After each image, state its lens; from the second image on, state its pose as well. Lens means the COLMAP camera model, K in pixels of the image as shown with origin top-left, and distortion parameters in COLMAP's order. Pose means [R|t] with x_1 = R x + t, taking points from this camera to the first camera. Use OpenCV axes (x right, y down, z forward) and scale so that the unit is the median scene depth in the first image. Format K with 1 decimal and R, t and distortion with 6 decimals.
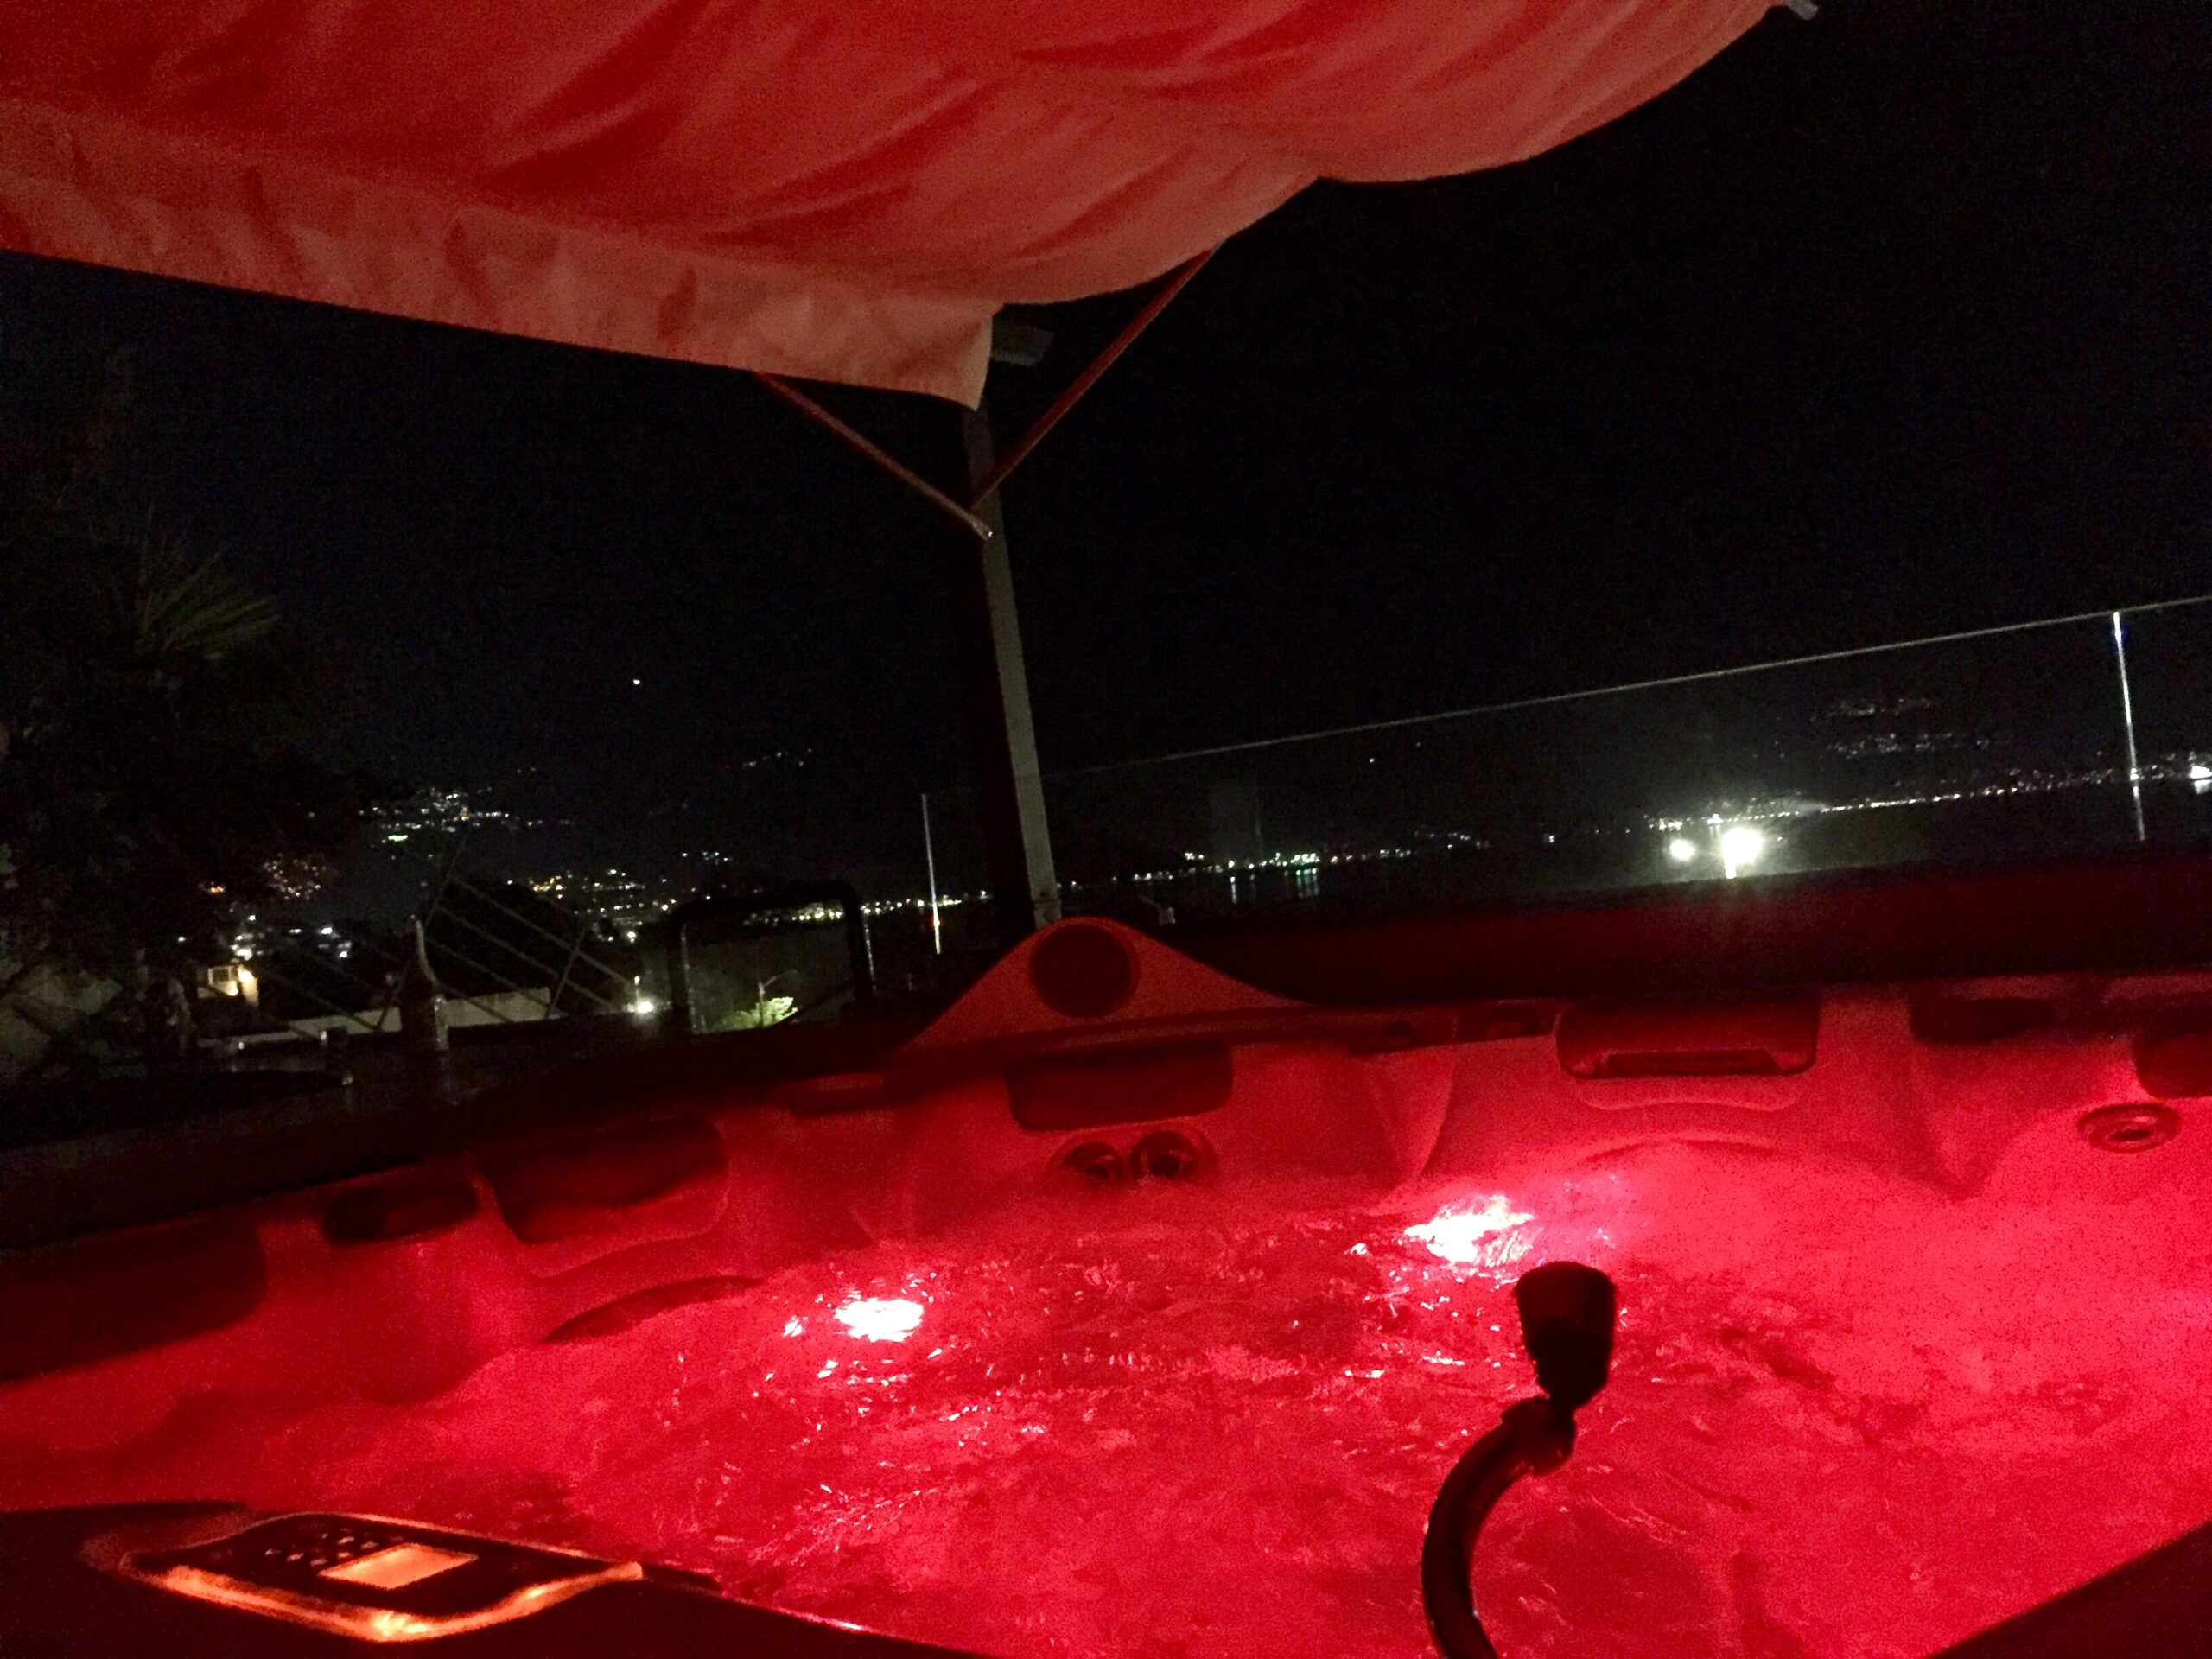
lens RADIAL K [[1874.9, 0, 1057.8], [0, 1874.9, 825.5], [0, 0, 1]] dist [0.043047, -0.007287]
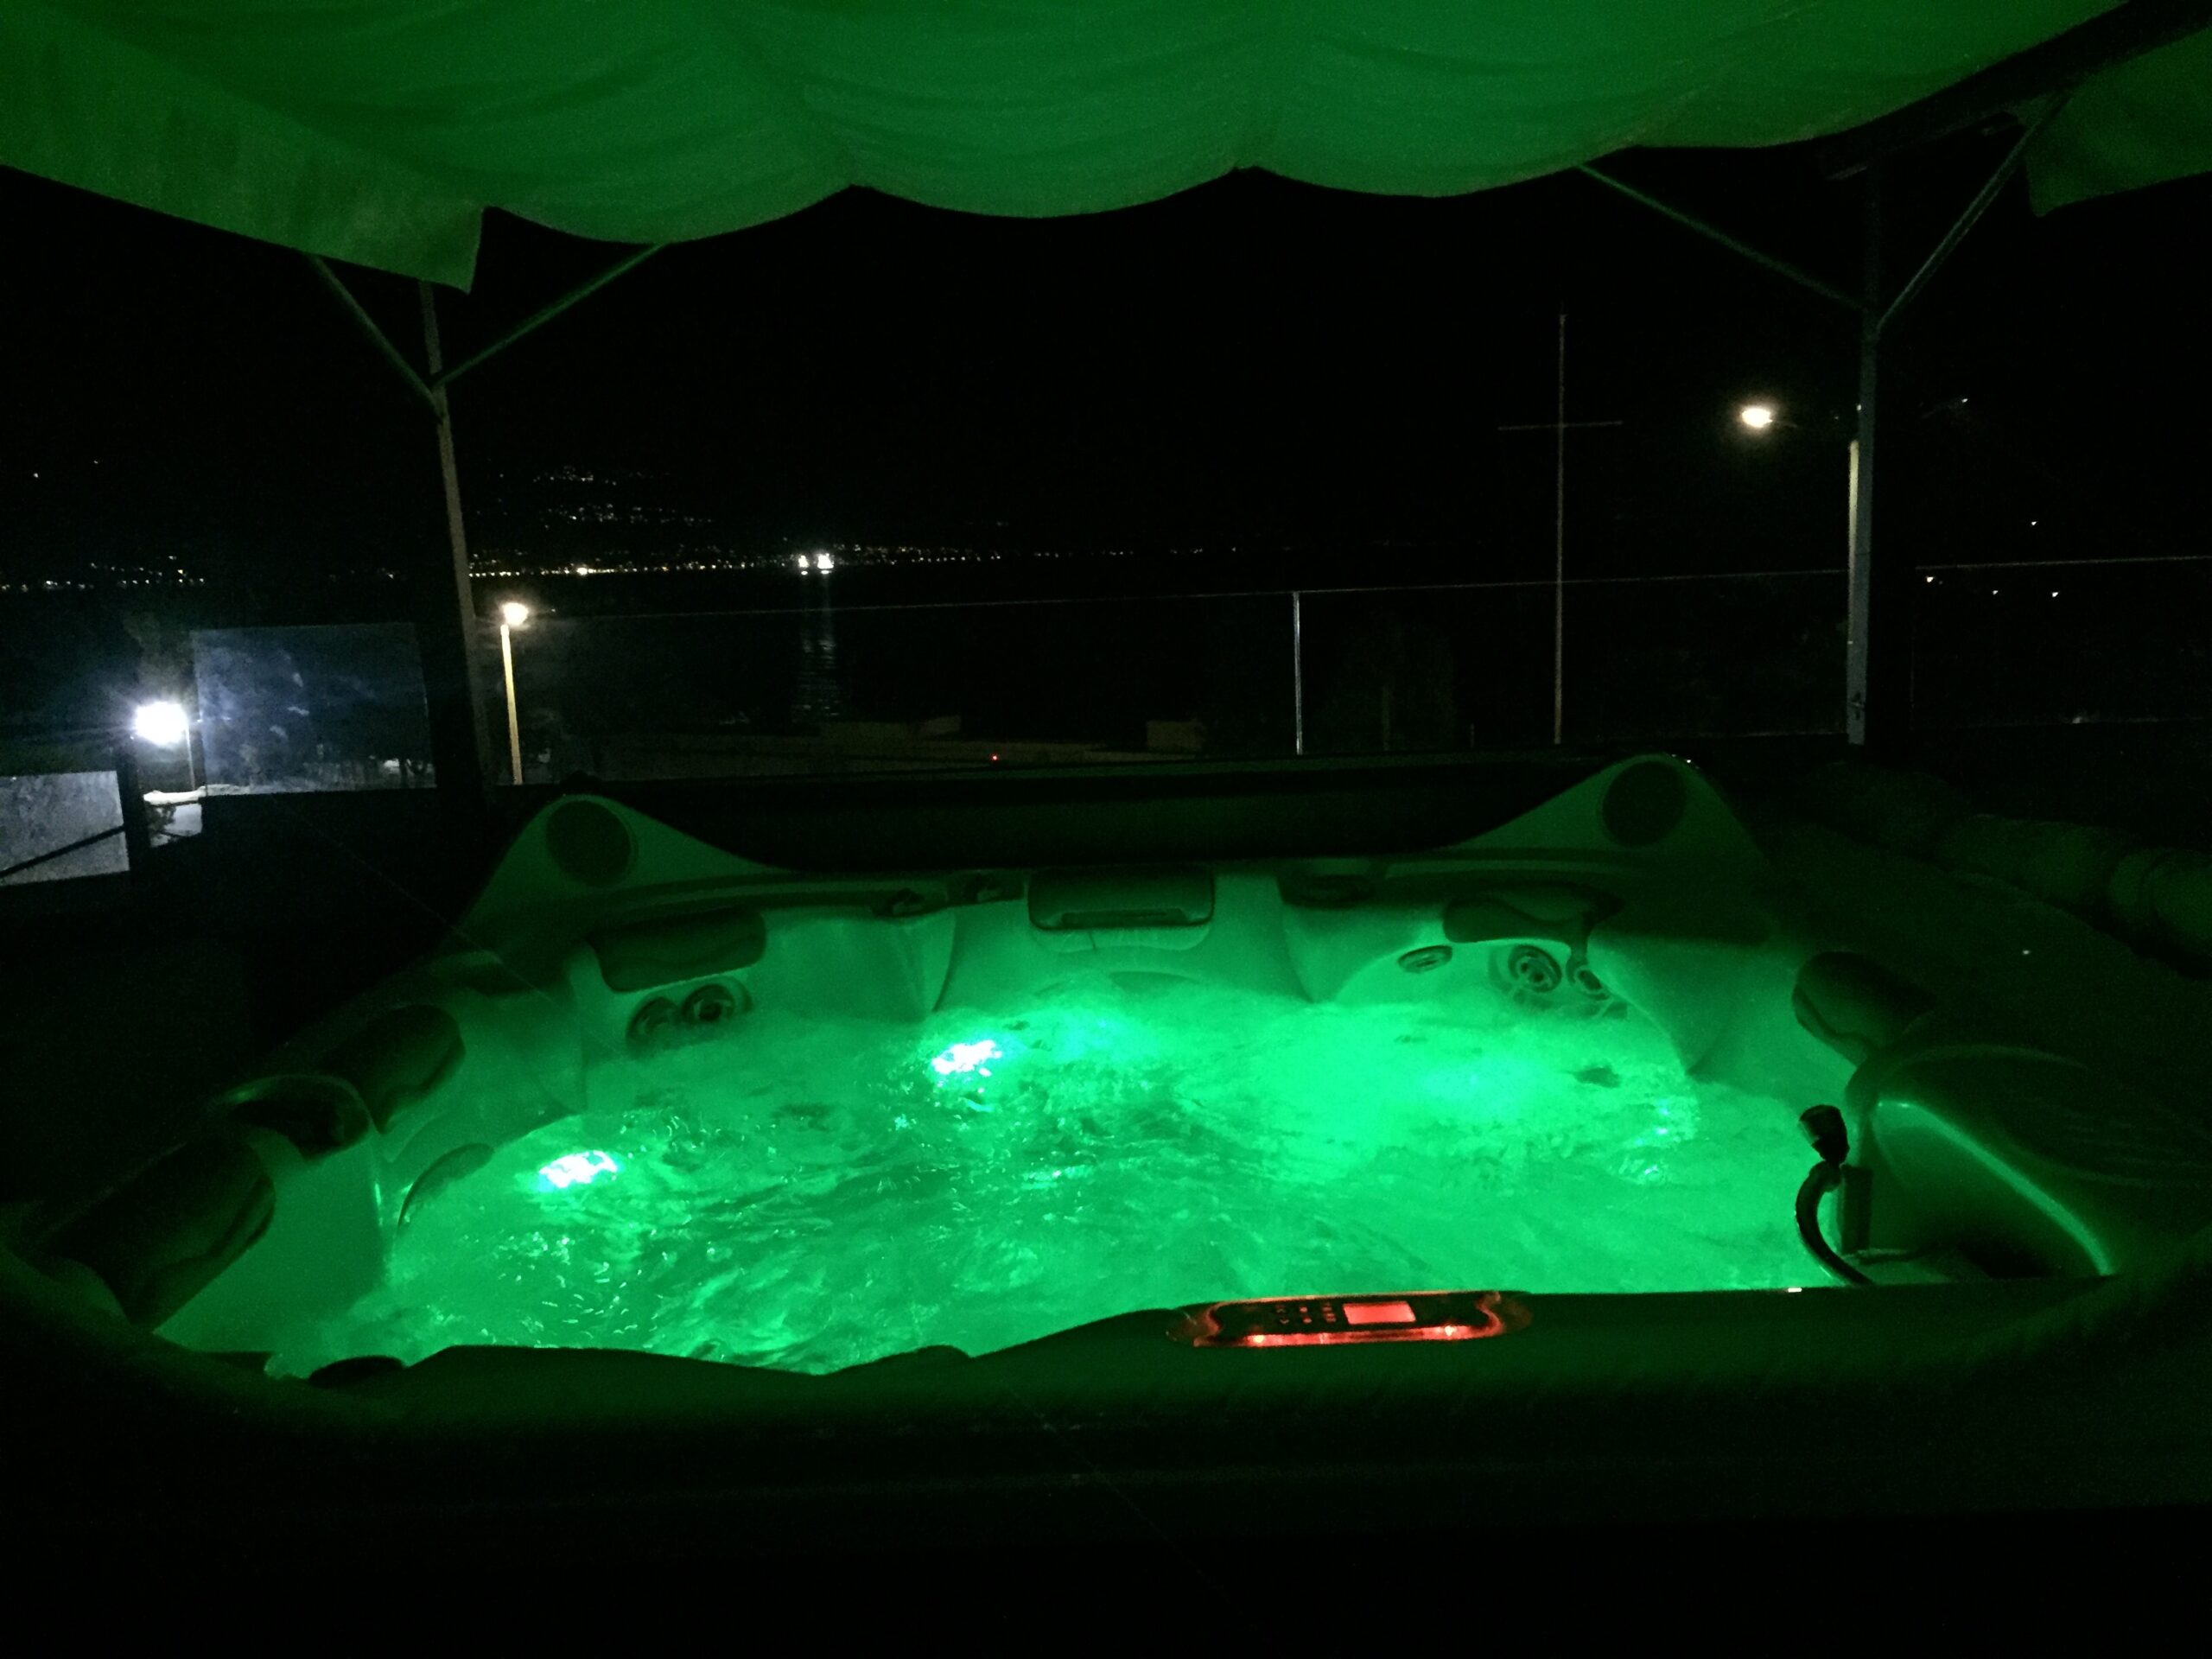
lens RADIAL K [[1874.9, 0, 1117.9], [0, 1874.9, 837.2], [0, 0, 1]] dist [0.043047, -0.007287]
pose [[0.788964, -0.011982, 0.614323, -0.500913], [-0.069245, 0.991707, 0.108272, -0.081427], [-0.610526, -0.127962, 0.781591, -0.081430]]
